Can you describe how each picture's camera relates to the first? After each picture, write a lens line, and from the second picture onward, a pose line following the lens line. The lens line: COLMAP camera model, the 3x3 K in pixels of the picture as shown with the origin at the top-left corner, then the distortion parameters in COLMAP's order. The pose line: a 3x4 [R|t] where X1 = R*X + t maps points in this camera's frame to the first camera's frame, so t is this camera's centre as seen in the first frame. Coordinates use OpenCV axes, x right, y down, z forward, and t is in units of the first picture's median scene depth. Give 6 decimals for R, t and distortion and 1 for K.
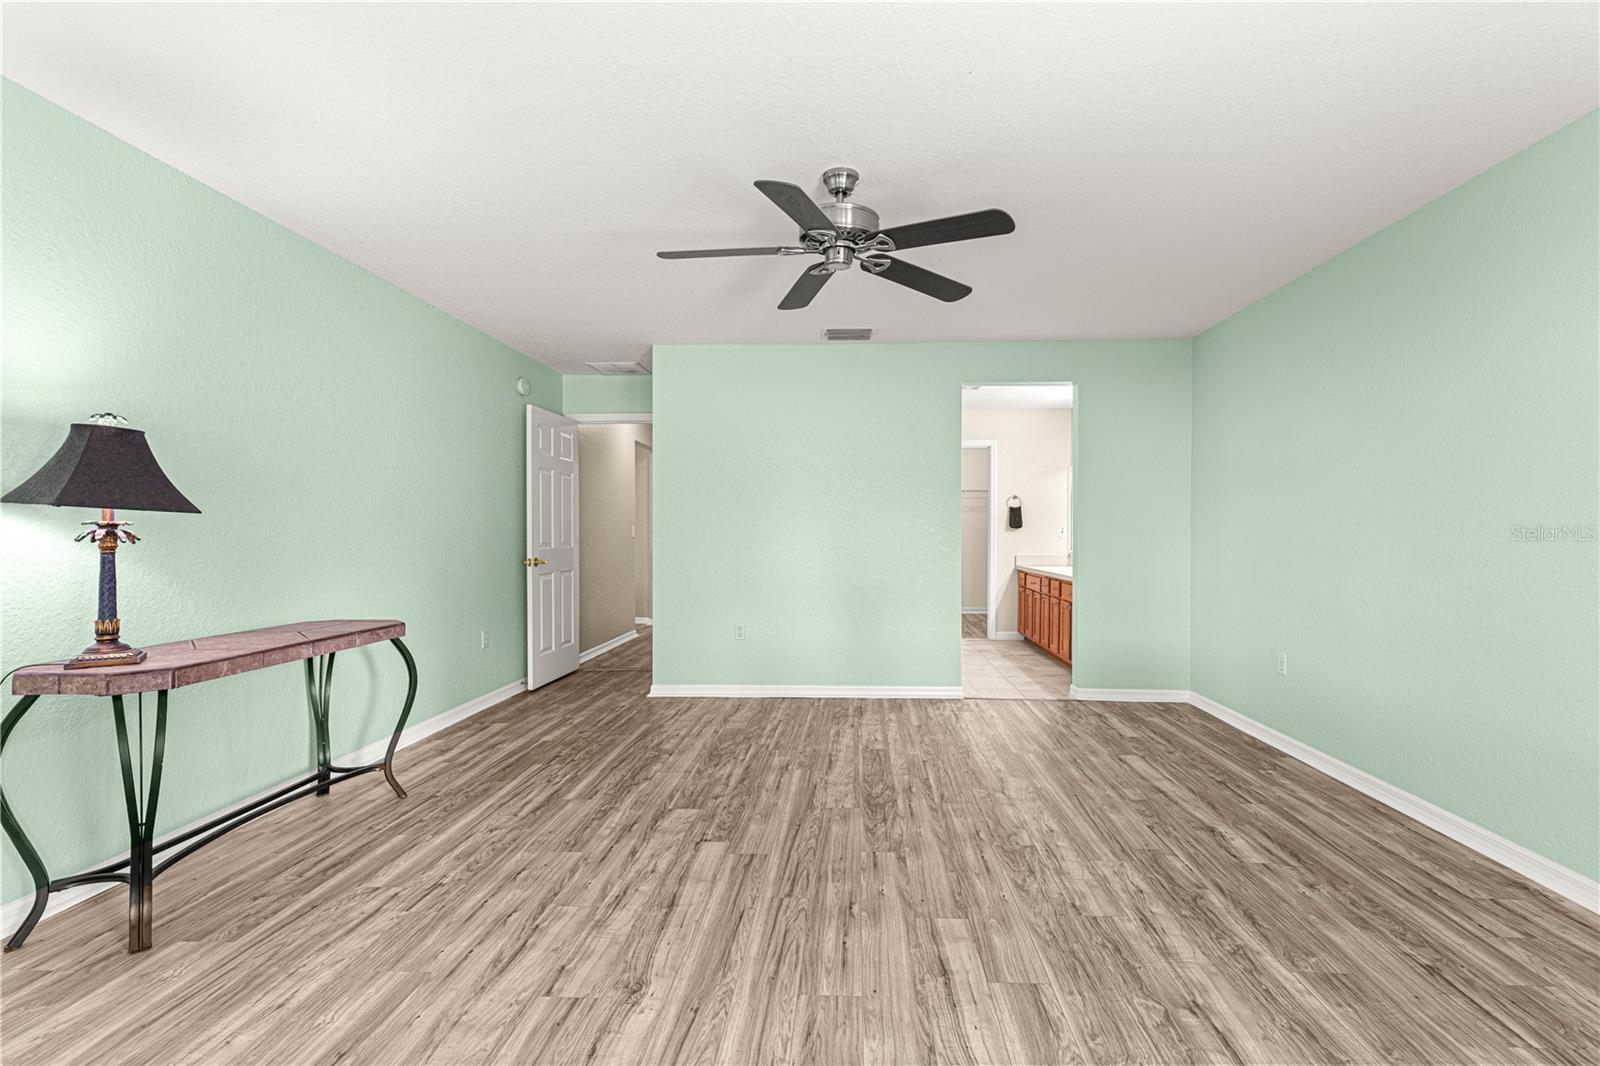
lens RADIAL K [[730.4, 0, 828.9], [0, 730.4, 543.1], [0, 0, 1]] dist [0.009327, -0.000732]
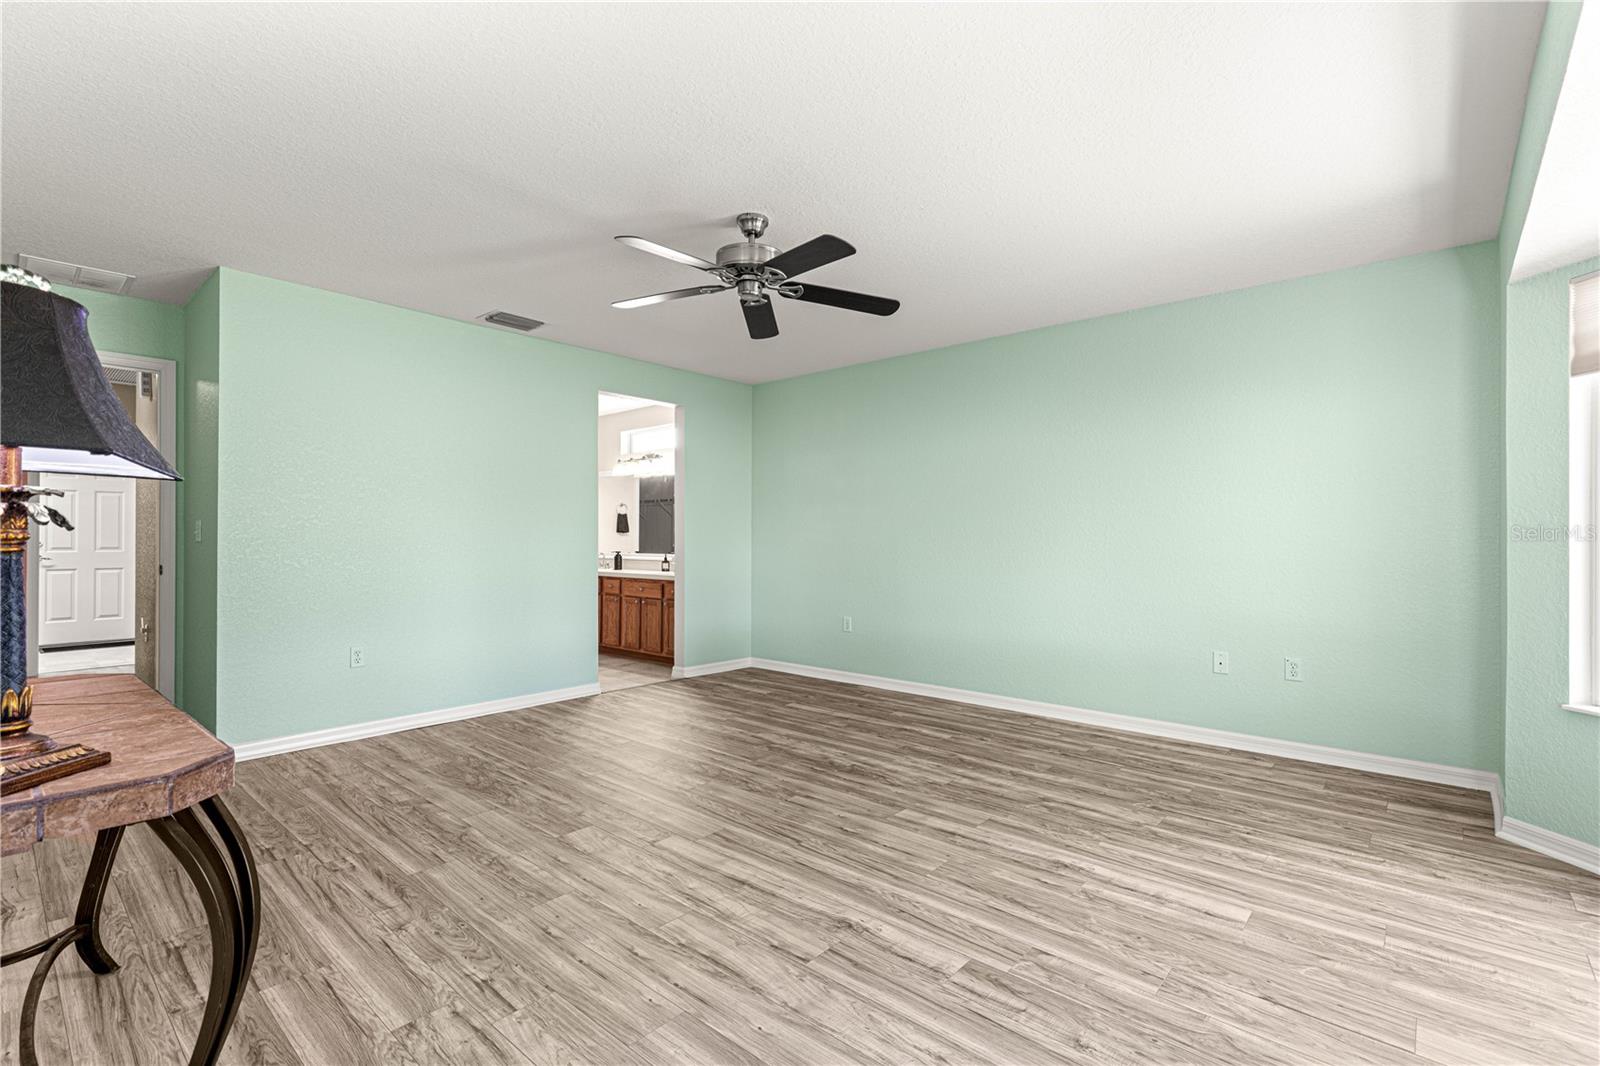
lens RADIAL K [[724.3, 0, 802.4], [0, 724.3, 538.1], [0, 0, 1]] dist [0.011937, -0.001646]
pose [[0.632802, 0.001153, 0.774313, -0.836277], [0.011713, 0.999870, -0.011061, 0.011823], [-0.774225, 0.016069, 0.632706, 0.230299]]
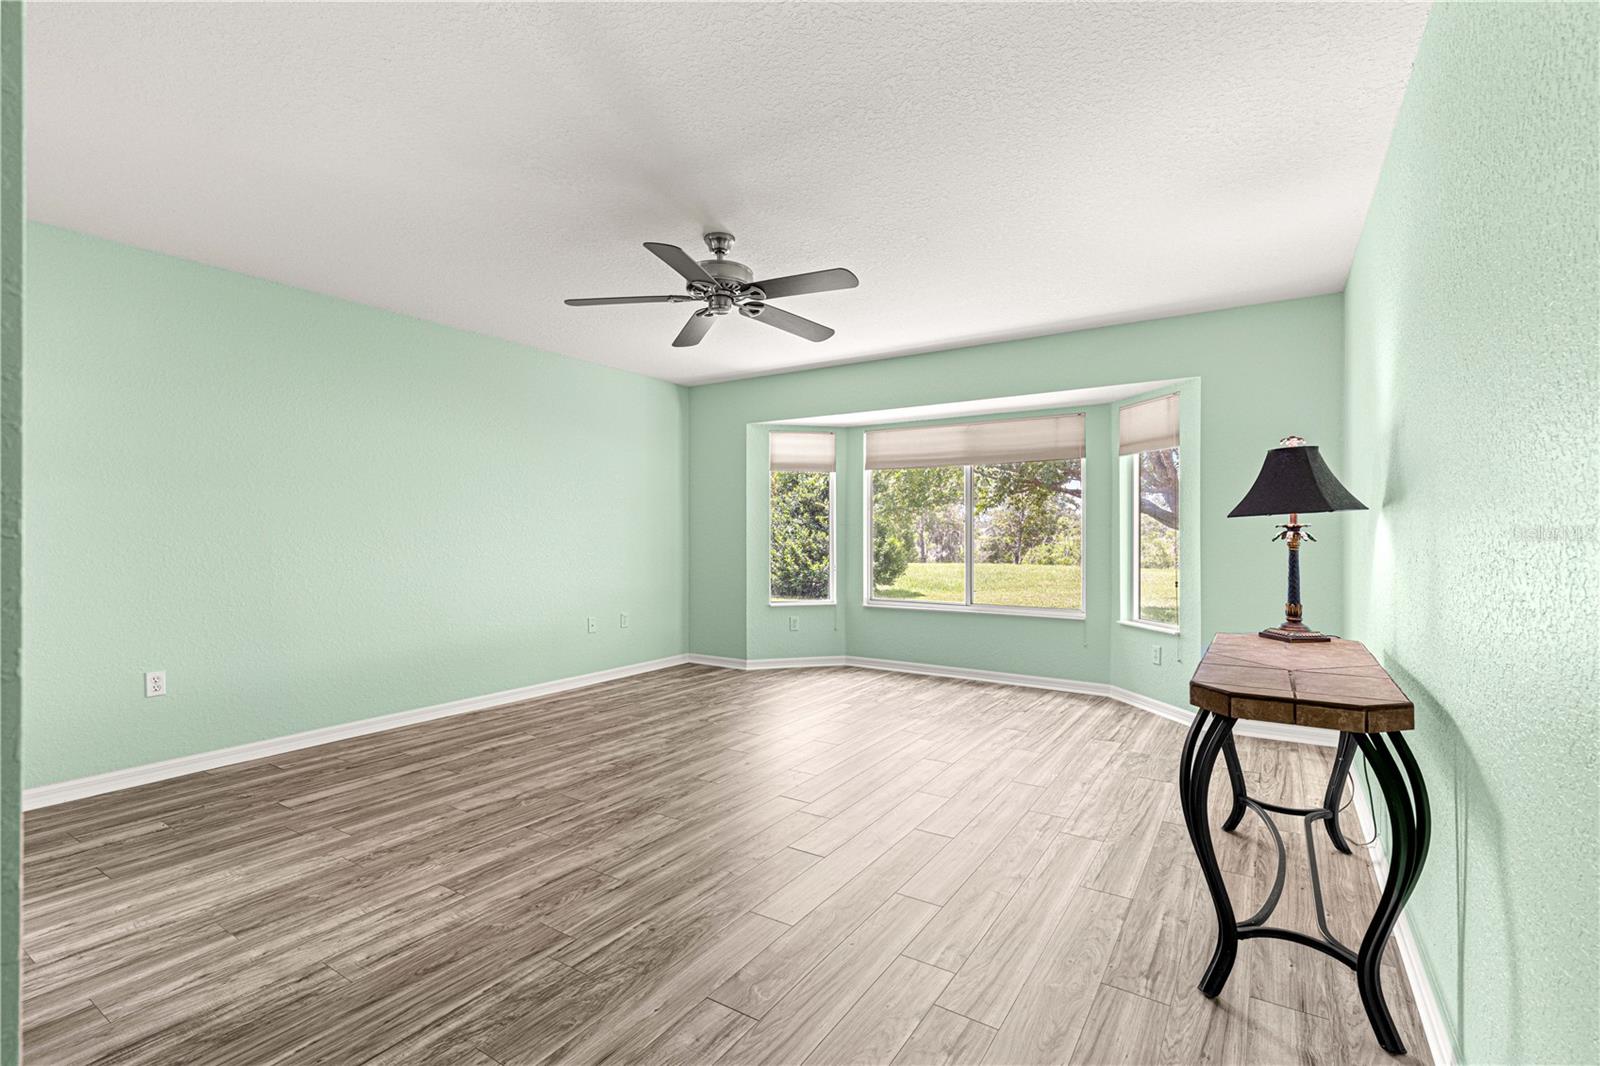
lens RADIAL K [[714.8, 0, 802.8], [0, 714.8, 540.0], [0, 0, 1]] dist [0.011706, -0.001712]
pose [[-0.856022, -0.004425, 0.516921, -0.732372], [0.008348, 0.999715, 0.022382, -0.029740], [-0.516873, 0.023475, -0.855740, 1.999354]]
